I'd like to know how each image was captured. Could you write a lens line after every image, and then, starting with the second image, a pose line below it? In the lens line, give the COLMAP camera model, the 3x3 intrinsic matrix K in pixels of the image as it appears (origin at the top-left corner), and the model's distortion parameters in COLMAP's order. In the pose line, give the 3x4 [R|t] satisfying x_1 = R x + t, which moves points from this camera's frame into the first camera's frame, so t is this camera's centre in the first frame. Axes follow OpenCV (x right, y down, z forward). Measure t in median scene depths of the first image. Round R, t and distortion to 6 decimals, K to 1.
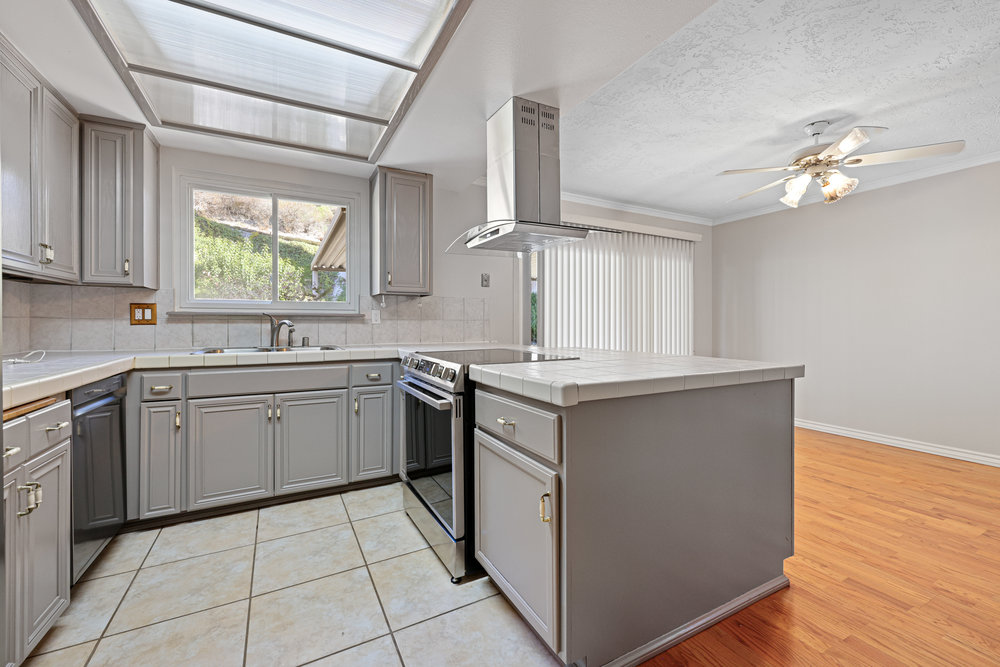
lens RADIAL K [[408.8, 0, 492.1], [0, 408.8, 327.4], [0, 0, 1]] dist [-0.003520, 0.002736]
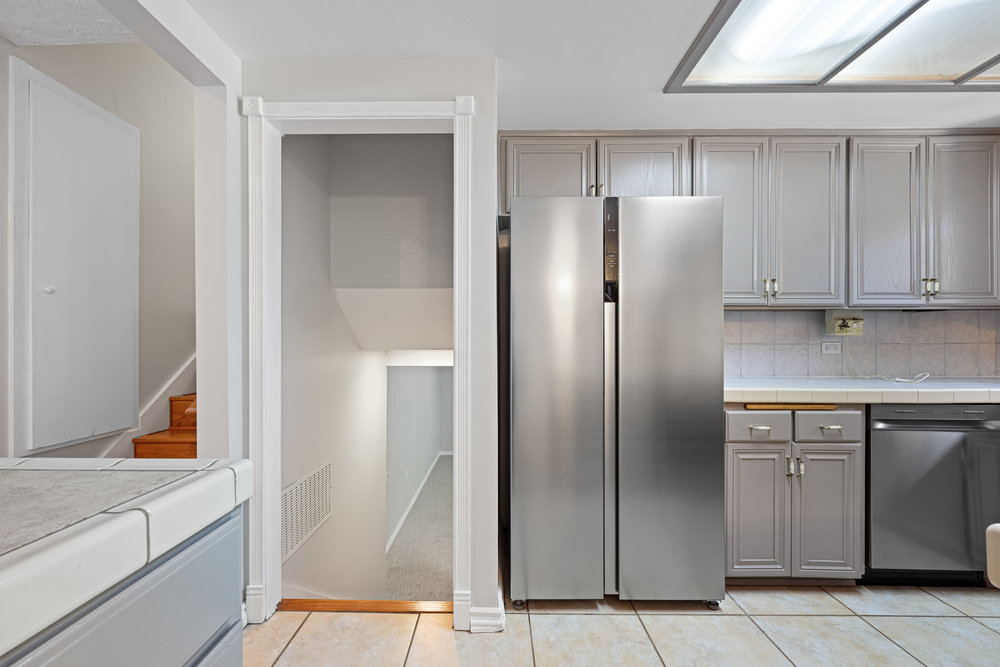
lens RADIAL K [[408.8, 0, 495.4], [0, 408.8, 342.9], [0, 0, 1]] dist [-0.003520, 0.002736]
pose [[-0.470944, -0.005389, -0.882146, 0.359586], [-0.013261, 0.999912, 0.000971, -0.009348], [0.882063, 0.012156, -0.470974, 0.385185]]
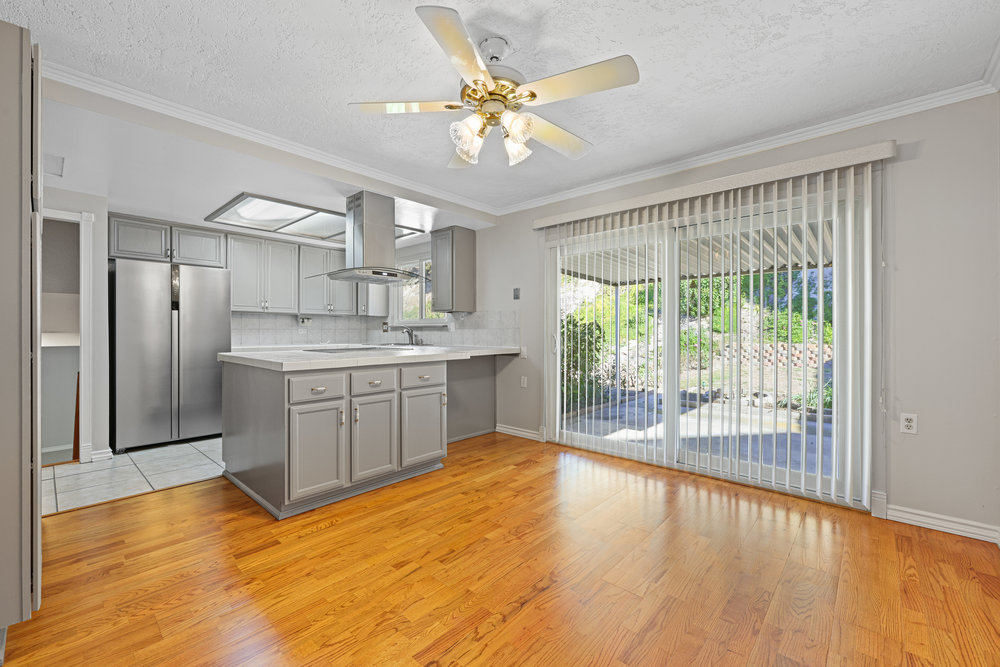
lens RADIAL K [[408.8, 0, 500.2], [0, 408.8, 334.5], [0, 0, 1]] dist [-0.003520, 0.002736]
pose [[0.352792, 0.005888, -0.935683, 1.655526], [-0.011996, 0.999926, 0.001769, -0.003604], [0.935625, 0.010600, 0.352836, 0.878352]]
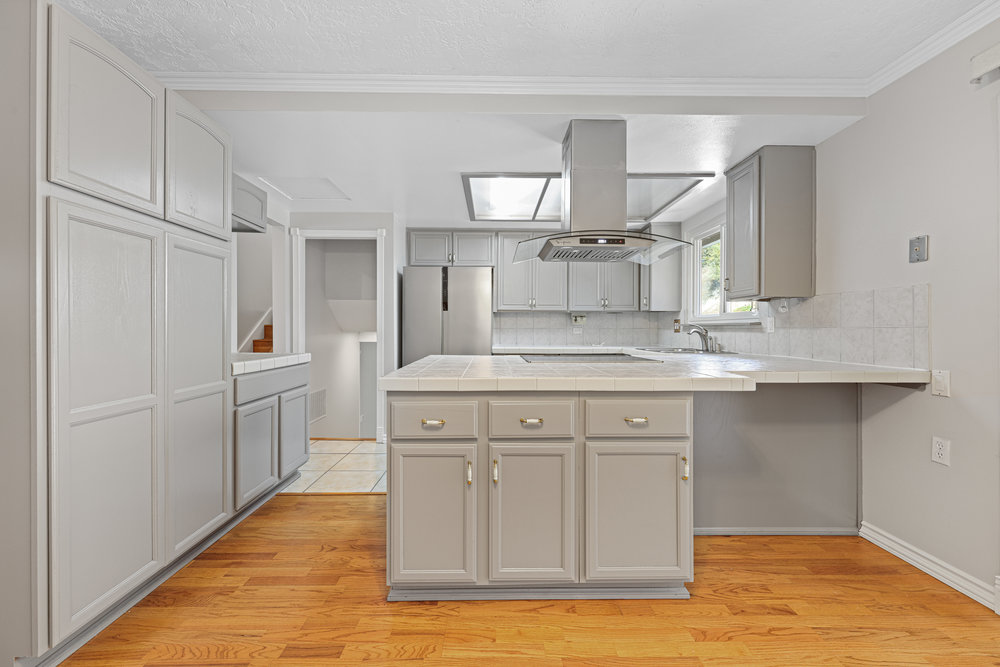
lens RADIAL K [[408.8, 0, 499.2], [0, 408.8, 329.5], [0, 0, 1]] dist [-0.003520, 0.002736]
pose [[-0.445253, -0.004132, -0.895395, 1.076032], [-0.015820, 0.999870, 0.003252, -0.012826], [0.895265, 0.015613, -0.445260, 1.206008]]
